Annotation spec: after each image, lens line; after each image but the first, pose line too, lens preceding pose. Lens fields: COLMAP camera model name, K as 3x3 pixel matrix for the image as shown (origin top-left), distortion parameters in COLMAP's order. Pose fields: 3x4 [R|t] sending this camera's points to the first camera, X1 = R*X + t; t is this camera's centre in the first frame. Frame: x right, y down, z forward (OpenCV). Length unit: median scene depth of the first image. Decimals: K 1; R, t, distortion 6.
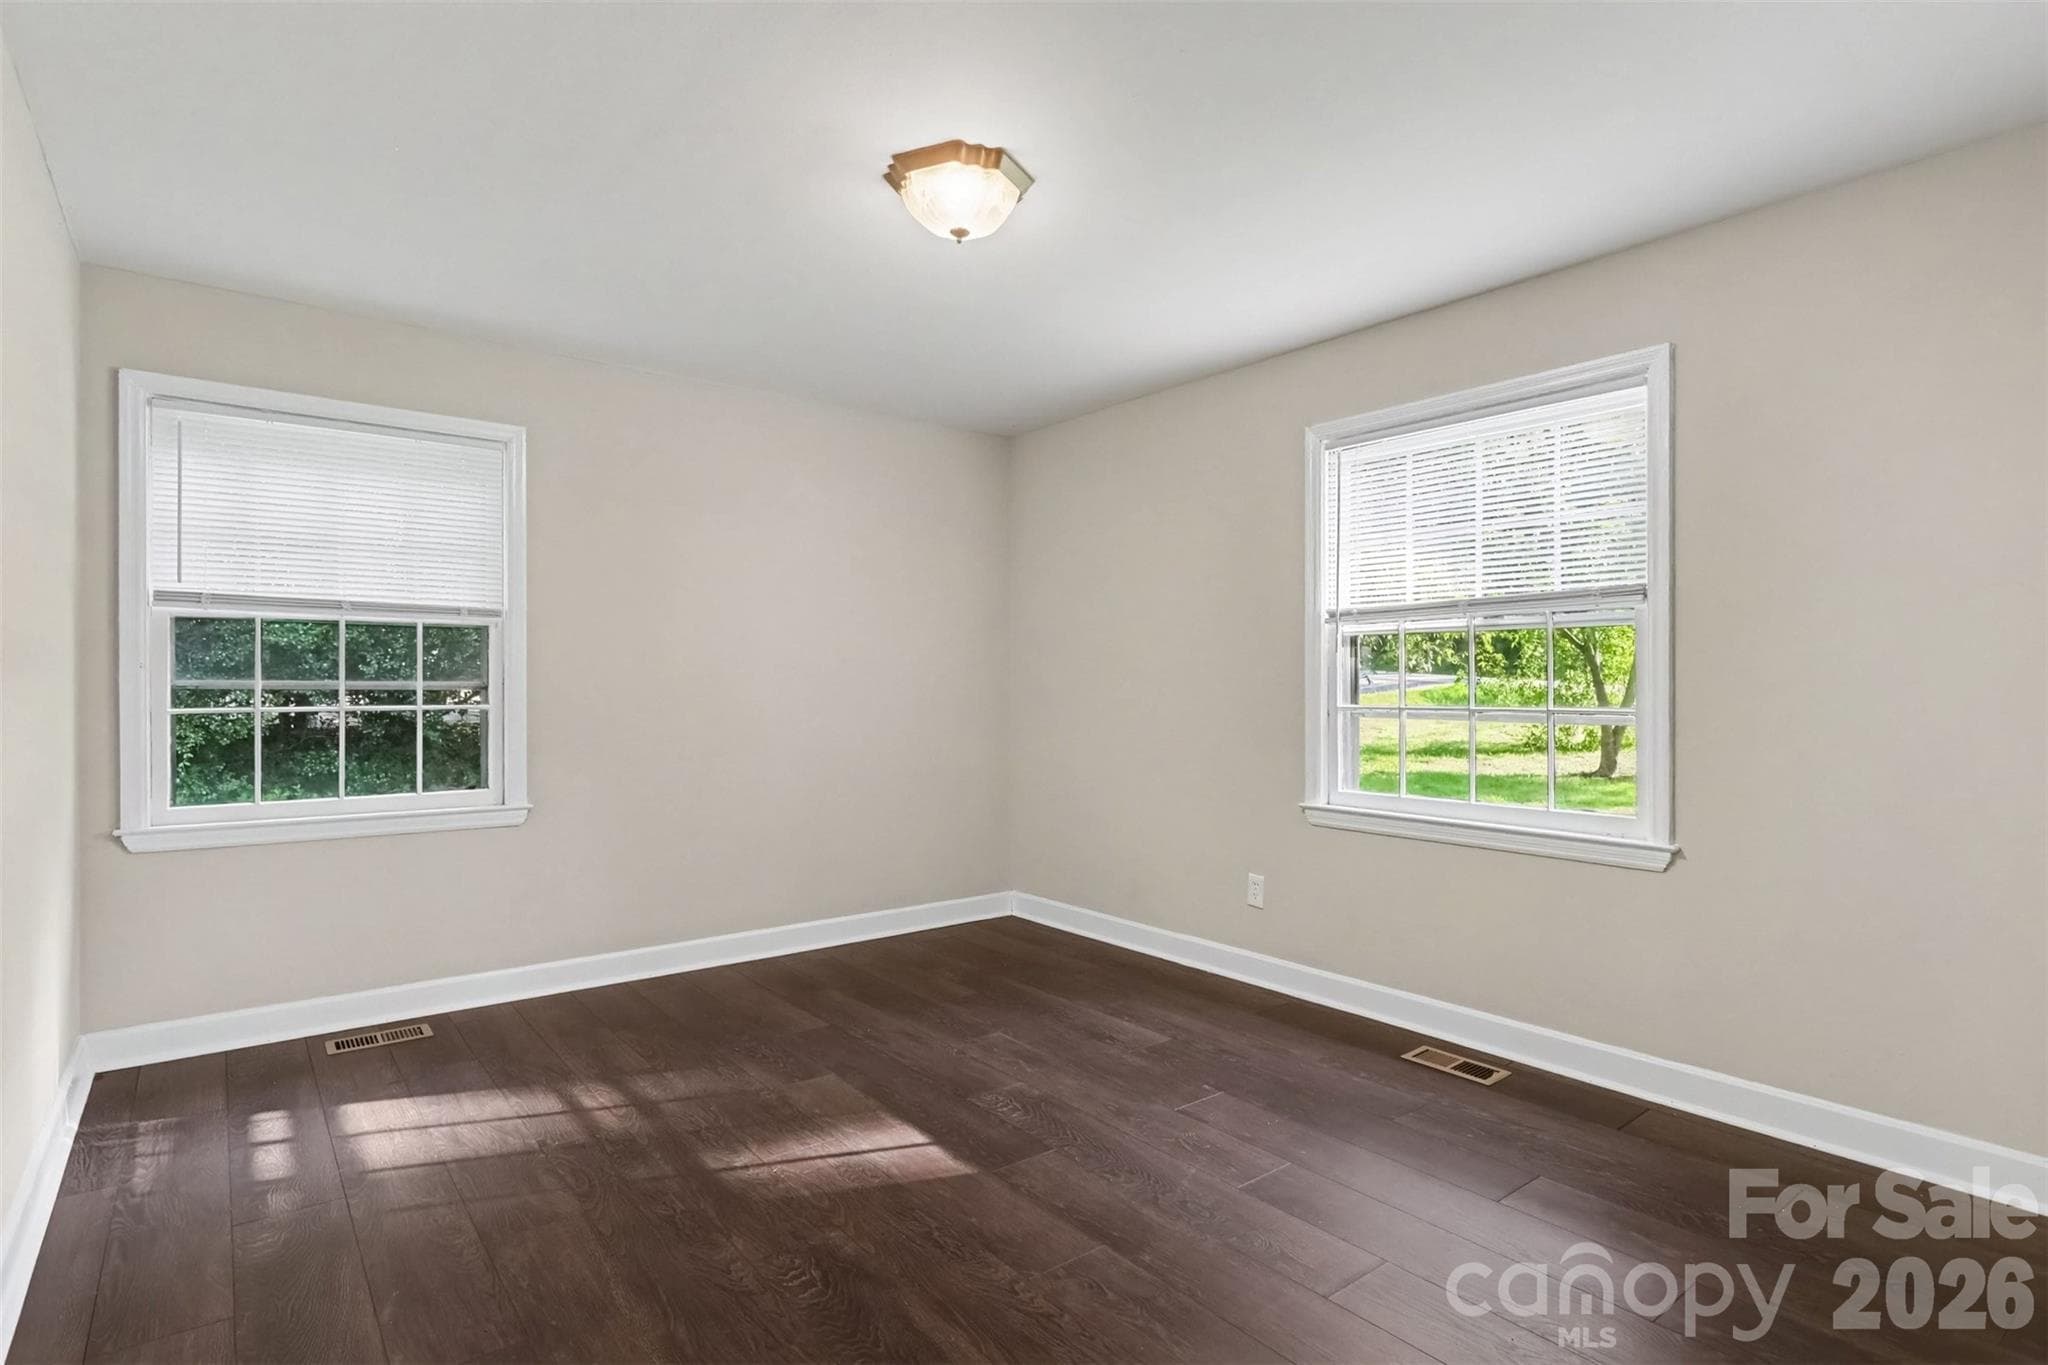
lens RADIAL K [[870.3, 0, 1023.4], [0, 870.3, 692.9], [0, 0, 1]] dist [0.000072, 0.000114]
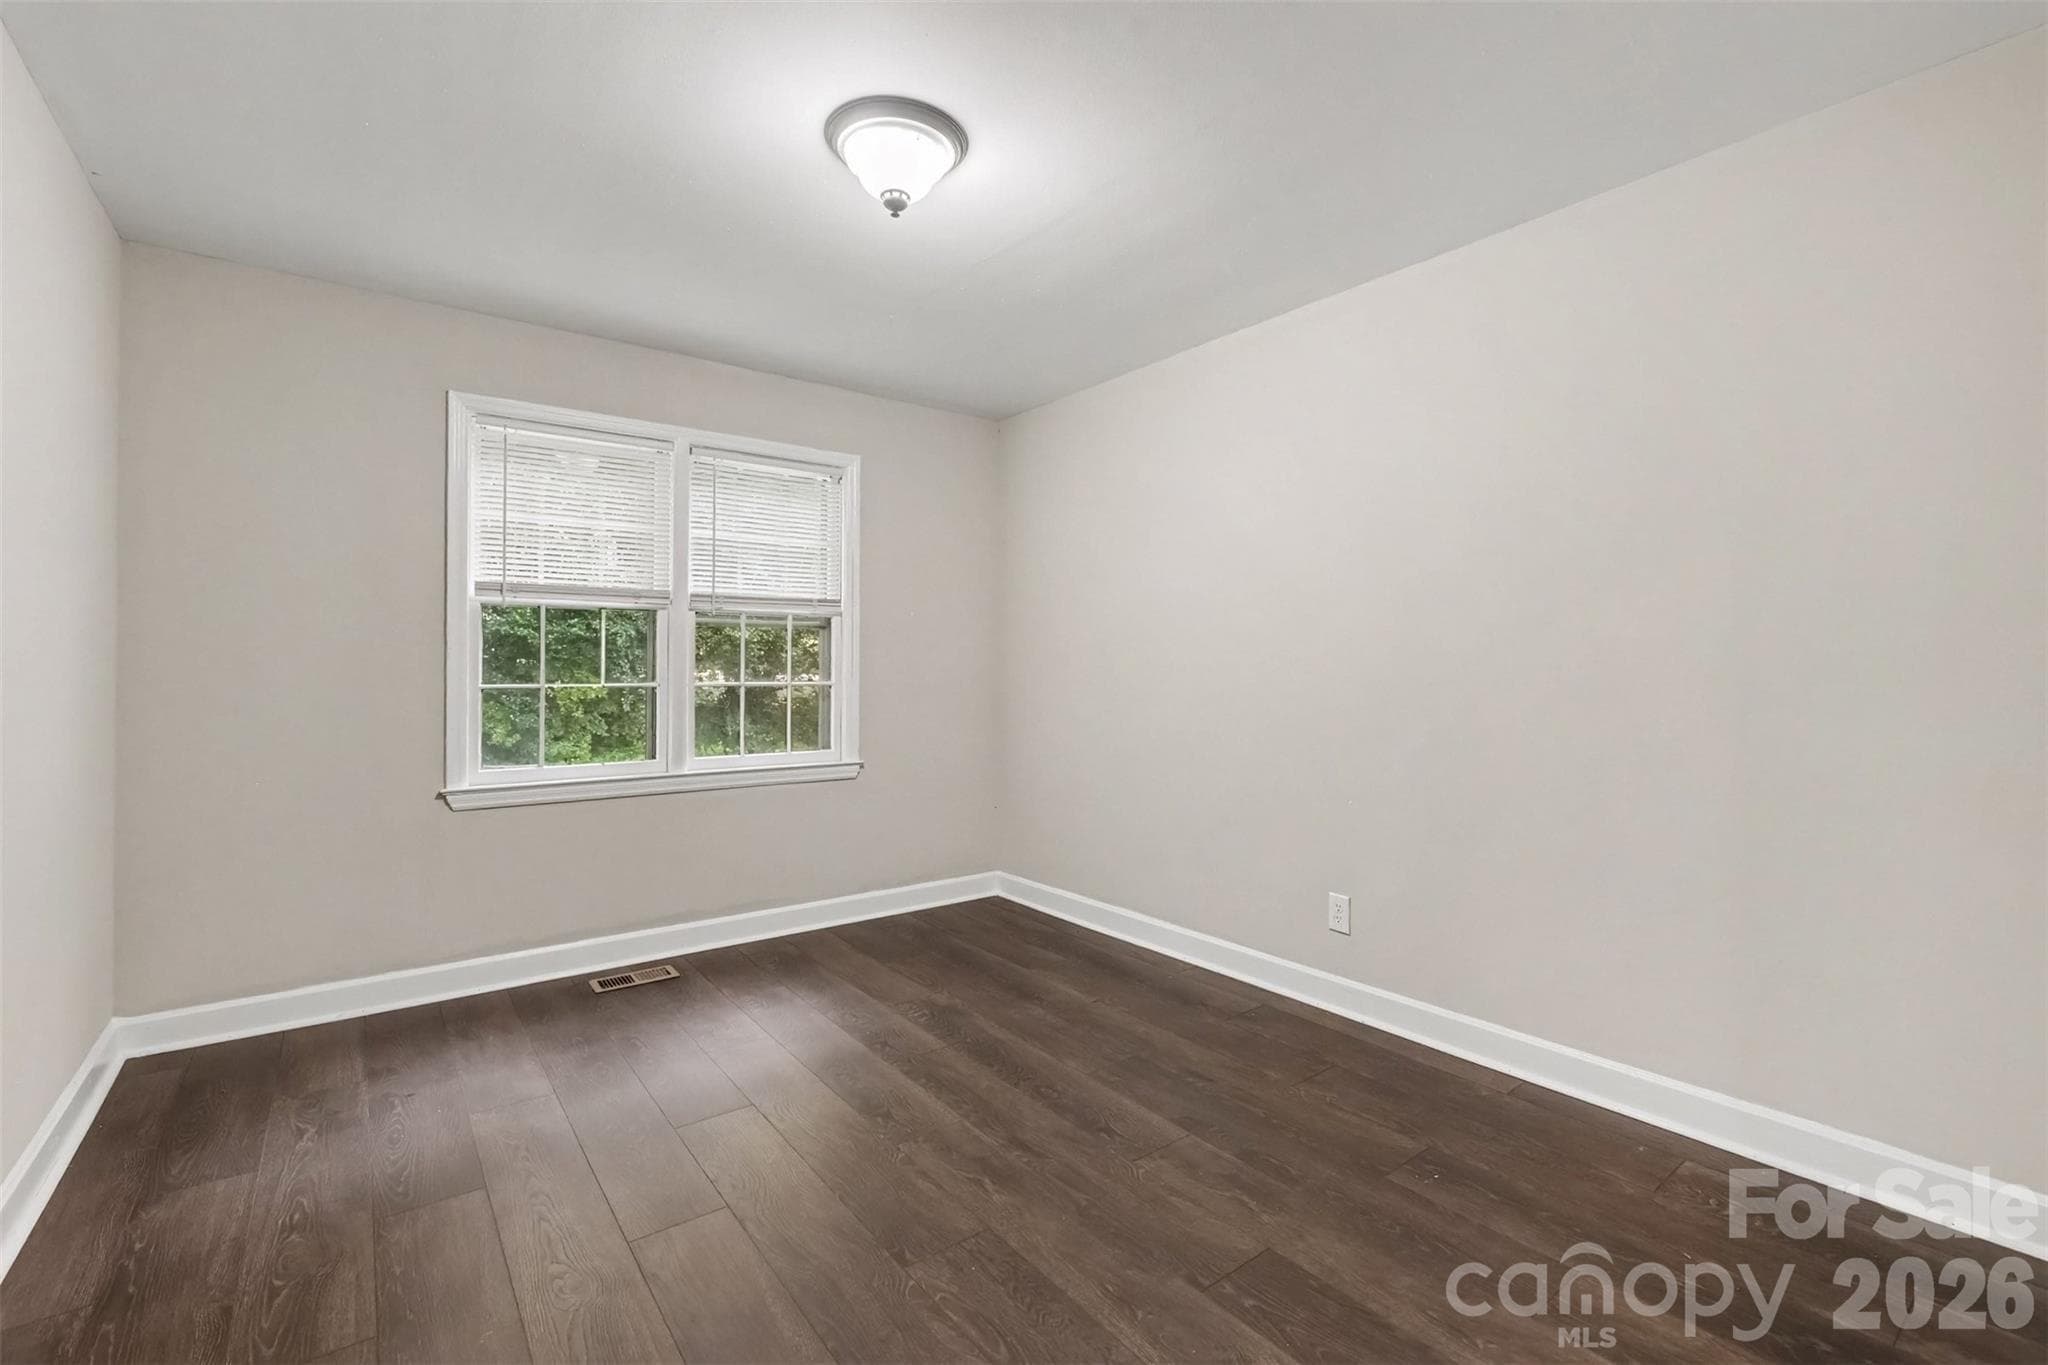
lens RADIAL K [[899.1, 0, 1028.3], [0, 899.1, 641.7], [0, 0, 1]] dist [0.000019, 0.000258]
pose [[0.997777, 0.001693, 0.066626, -0.343817], [0.000475, 0.999471, -0.032507, 0.000462], [-0.066646, 0.032467, 0.997248, -0.231132]]
